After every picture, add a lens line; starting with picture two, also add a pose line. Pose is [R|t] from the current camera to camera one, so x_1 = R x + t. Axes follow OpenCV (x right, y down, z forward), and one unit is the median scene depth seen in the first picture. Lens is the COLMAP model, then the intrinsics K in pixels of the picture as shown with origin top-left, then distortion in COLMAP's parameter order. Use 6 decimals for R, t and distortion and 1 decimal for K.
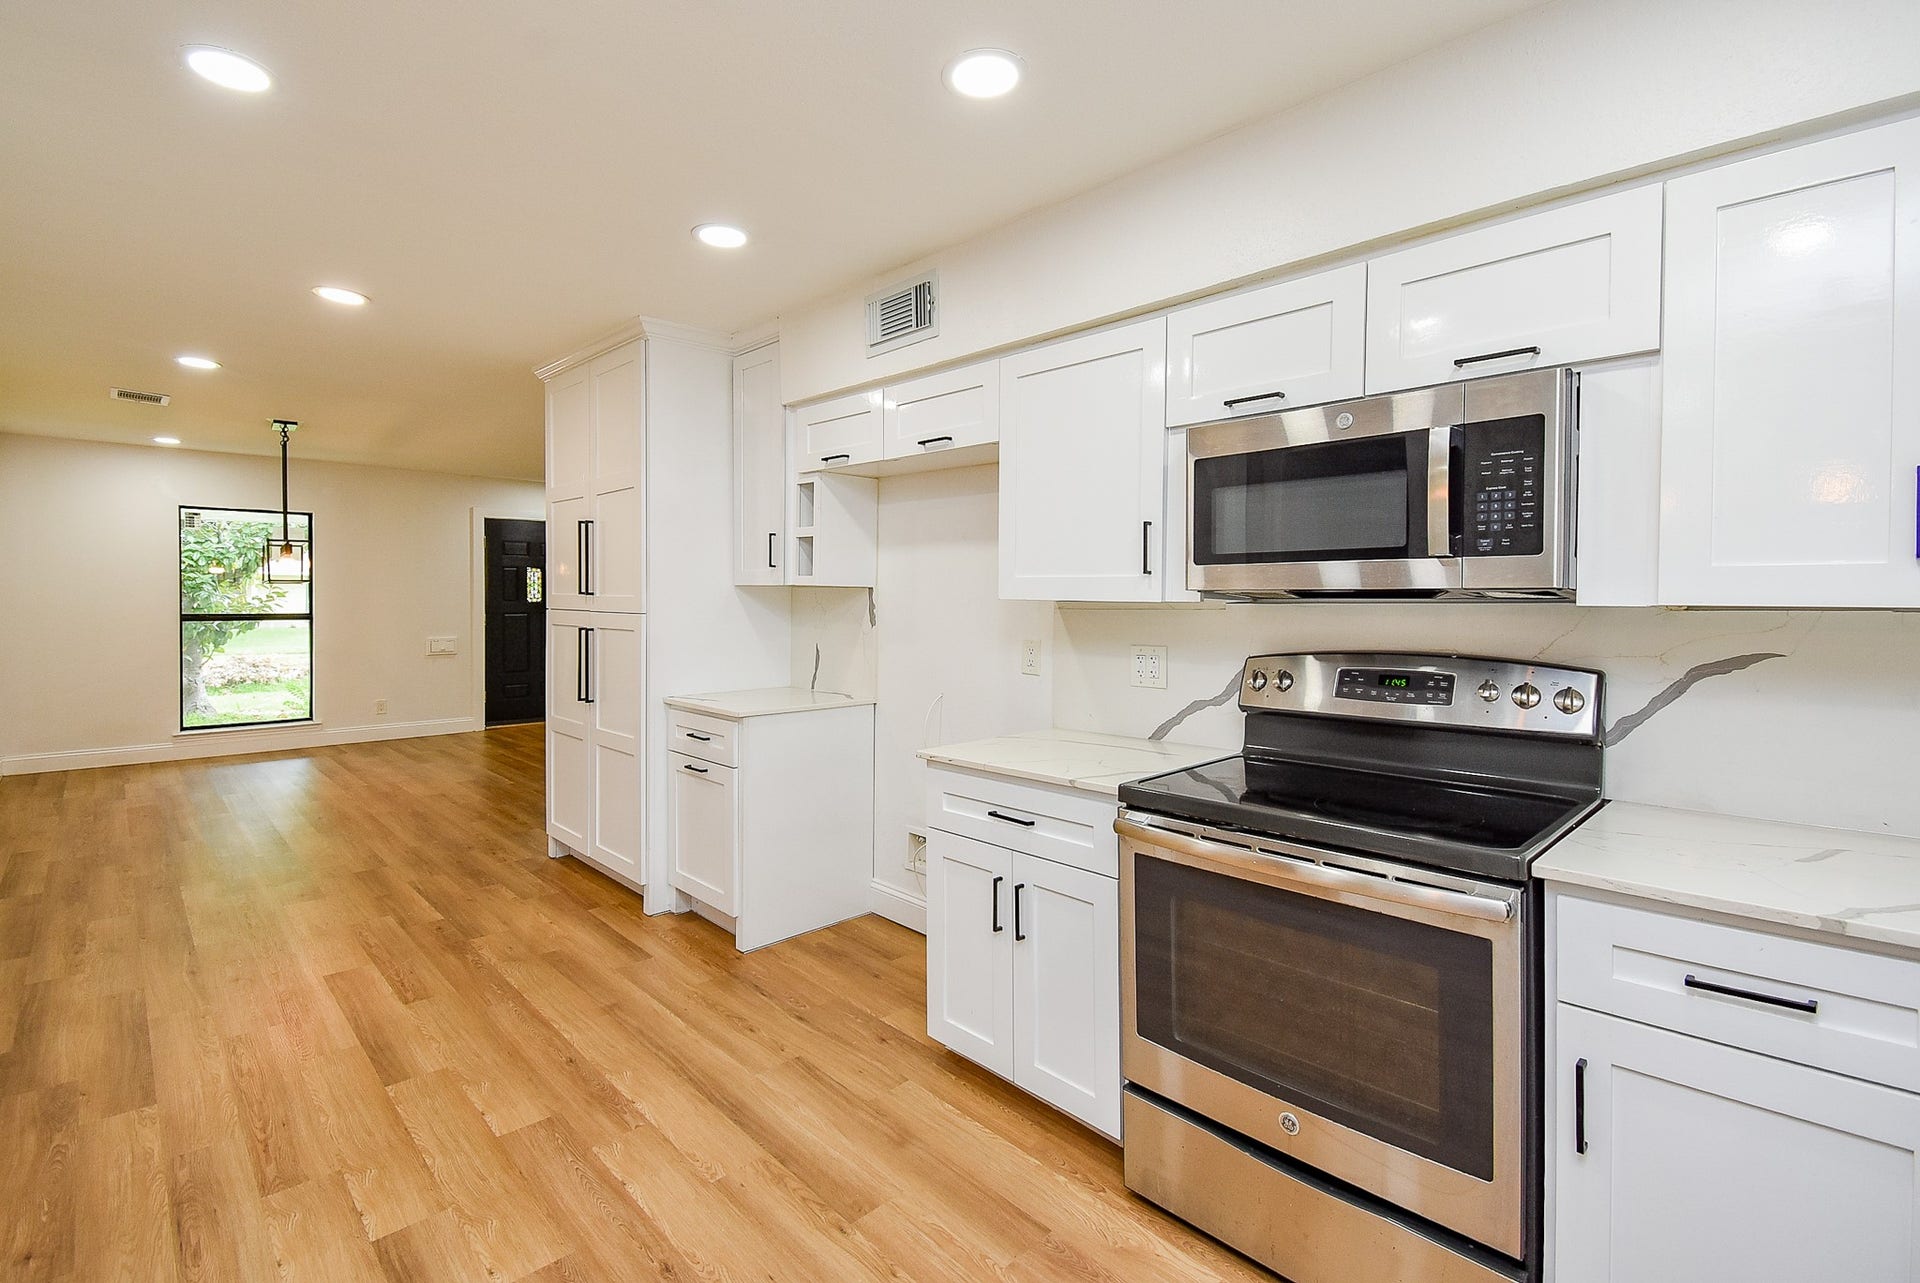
lens RADIAL K [[888.6, 0, 930.9], [0, 888.6, 601.2], [0, 0, 1]] dist [0.029894, -0.020102]
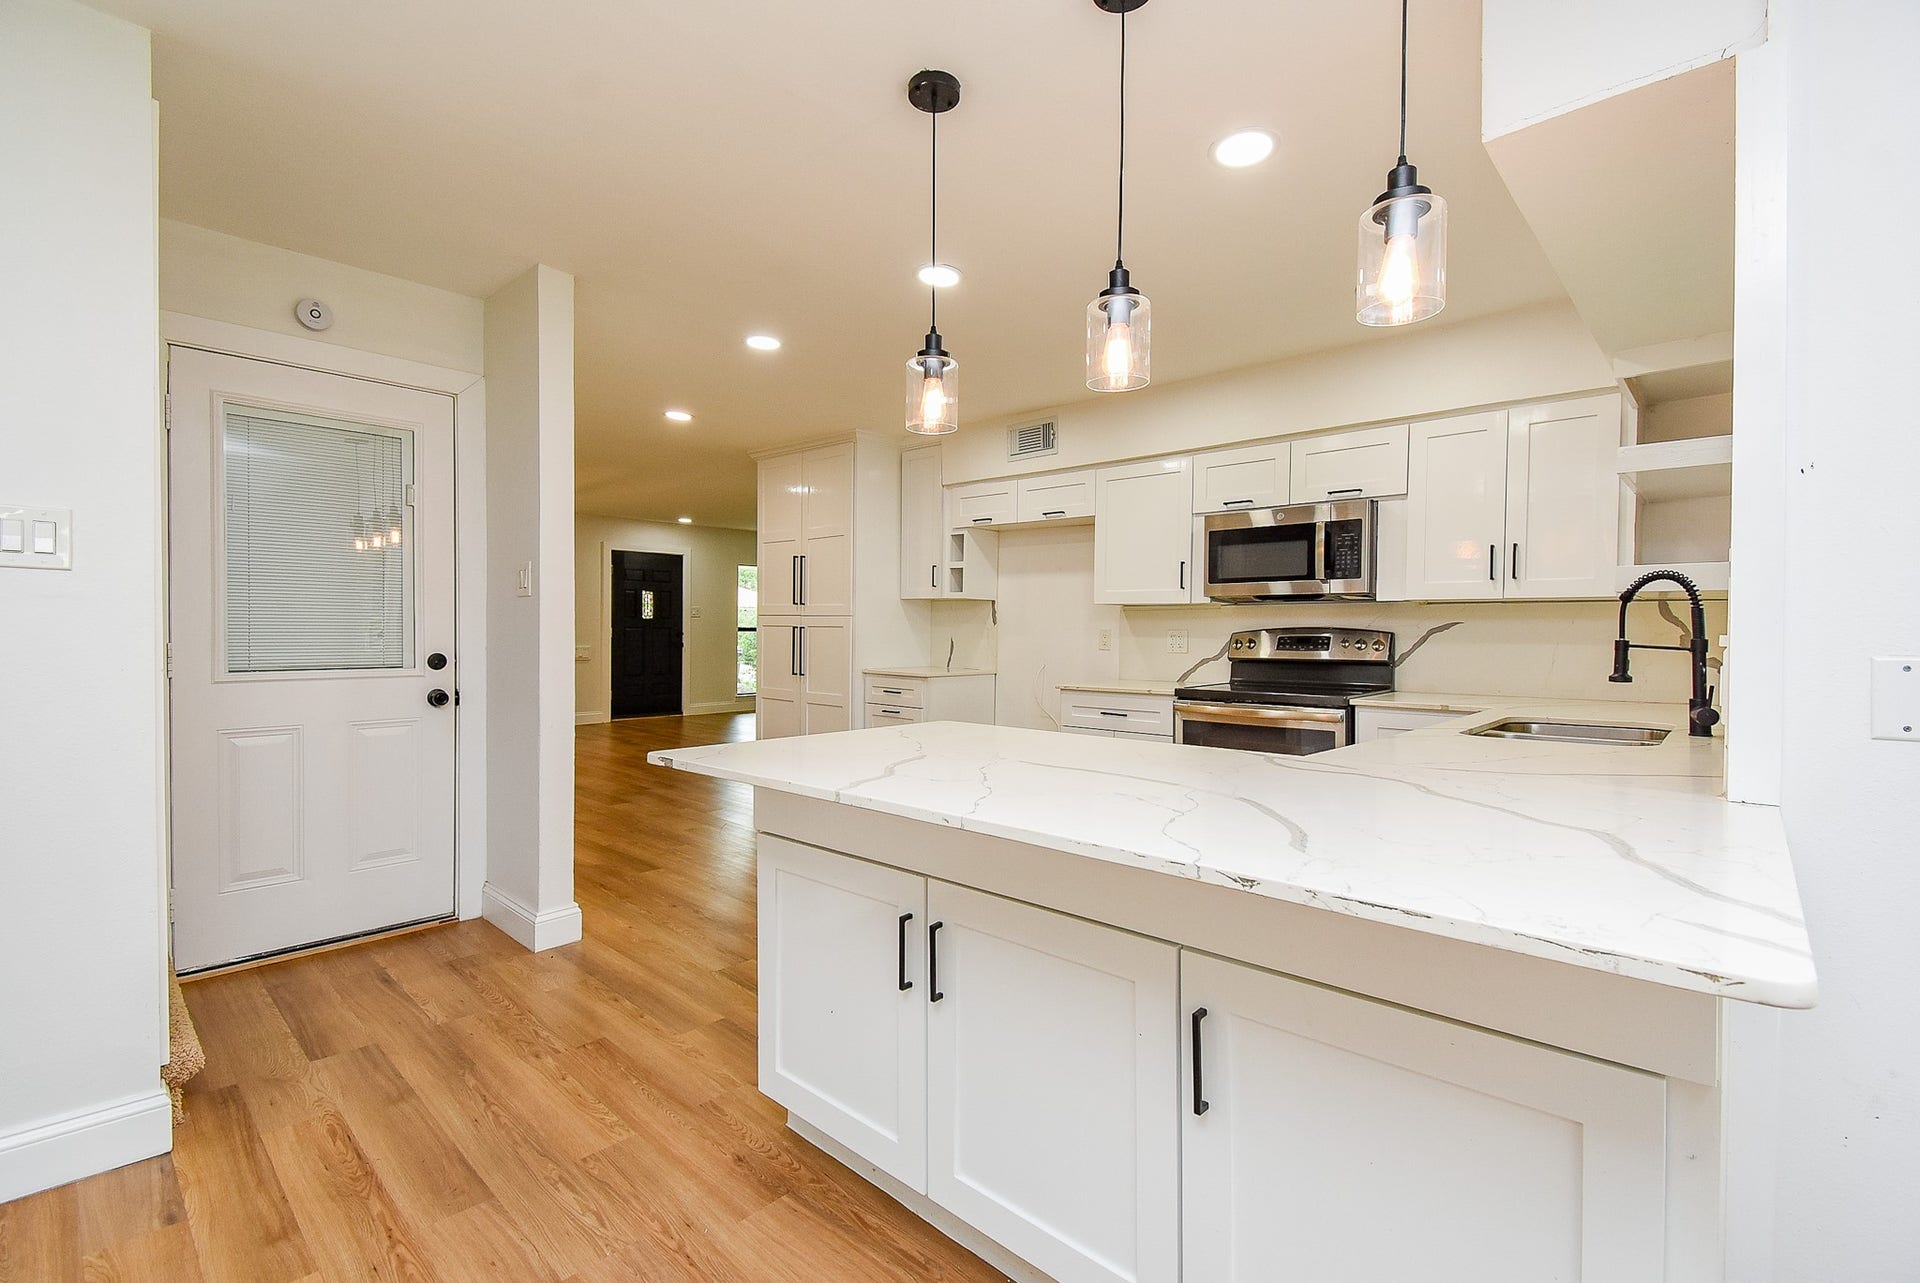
lens RADIAL K [[865.4, 0, 962.5], [0, 865.4, 630.2], [0, 0, 1]] dist [0.023145, -0.024488]
pose [[0.997272, 0.006092, 0.073563, -0.374214], [-0.005768, 0.999973, -0.004618, 0.071323], [-0.073589, 0.004181, 0.997280, -0.847494]]
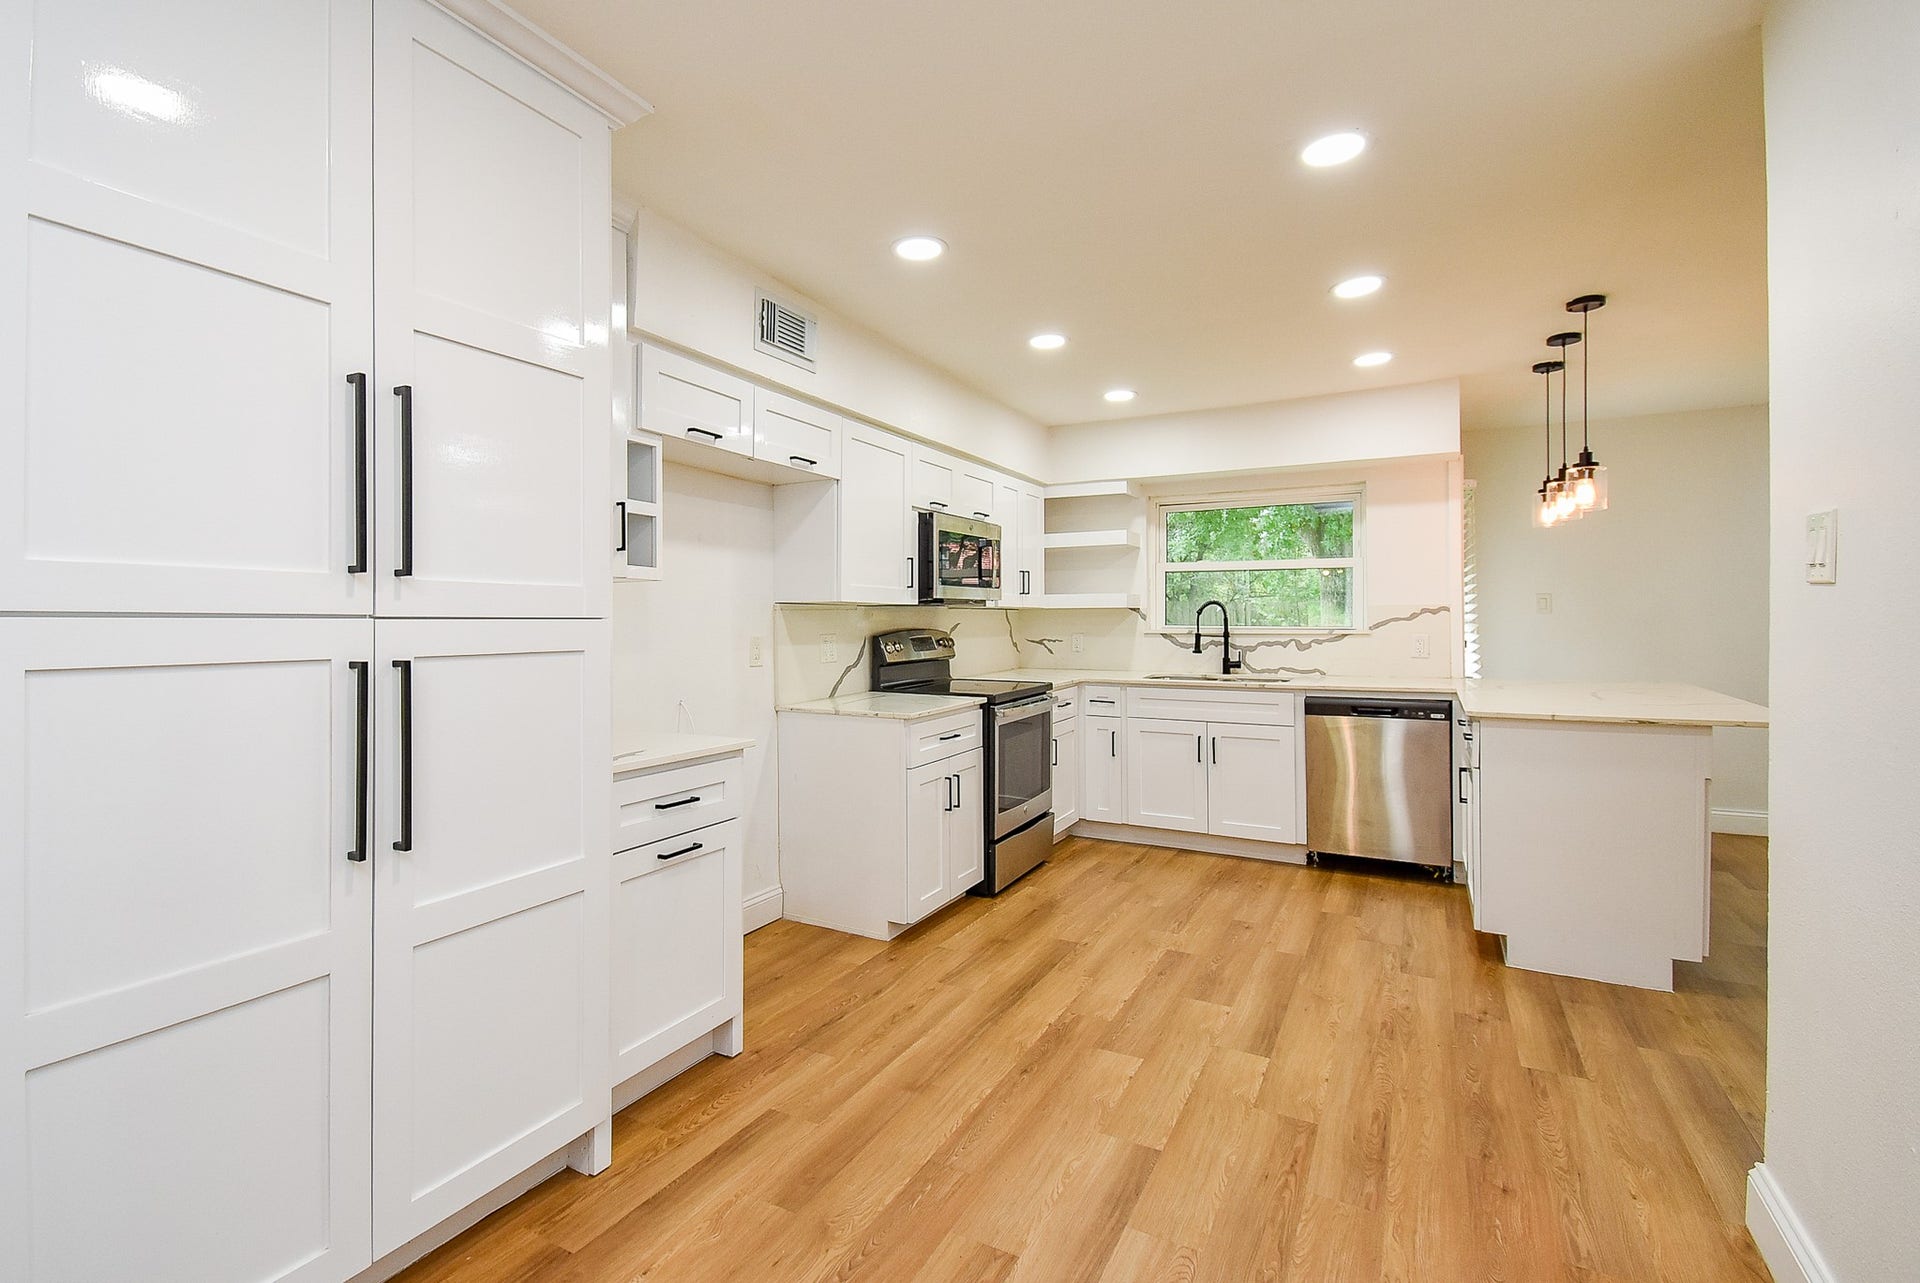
lens RADIAL K [[920.5, 0, 896.3], [0, 920.5, 610.6], [0, 0, 1]] dist [0.026910, -0.000650]
pose [[-0.307212, 0.005831, 0.951623, -1.450839], [0.009806, 0.999948, -0.002961, 0.019106], [-0.951590, 0.008422, -0.307253, 1.584839]]
